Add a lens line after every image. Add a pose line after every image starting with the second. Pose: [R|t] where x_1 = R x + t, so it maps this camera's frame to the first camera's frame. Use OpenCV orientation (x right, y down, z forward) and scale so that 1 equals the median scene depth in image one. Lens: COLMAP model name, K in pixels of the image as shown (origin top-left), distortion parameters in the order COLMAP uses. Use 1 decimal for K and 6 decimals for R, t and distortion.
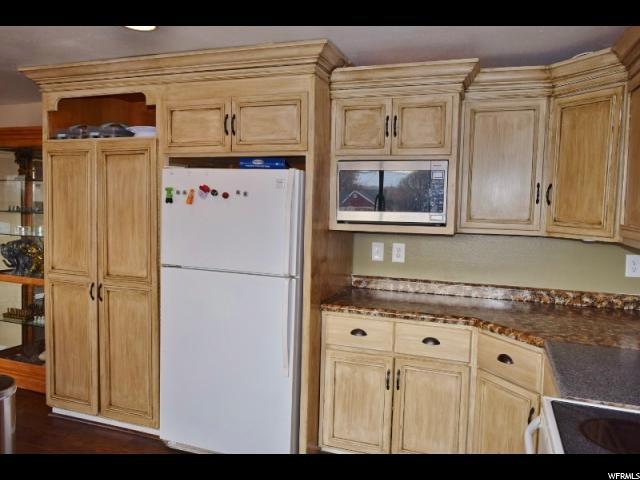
lens RADIAL K [[497.8, 0, 319.5], [0, 497.8, 238.9], [0, 0, 1]] dist [-0.020532, -0.005594]
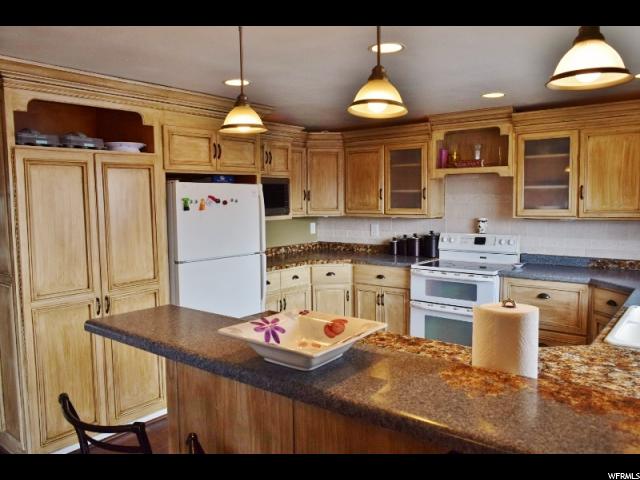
lens RADIAL K [[497.8, 0, 313.9], [0, 497.8, 240.6], [0, 0, 1]] dist [-0.020532, -0.005594]
pose [[0.322863, -0.110915, 0.939924, -1.376439], [0.091197, 0.992134, 0.085750, -0.075684], [-0.942042, 0.058033, 0.330438, 0.298578]]
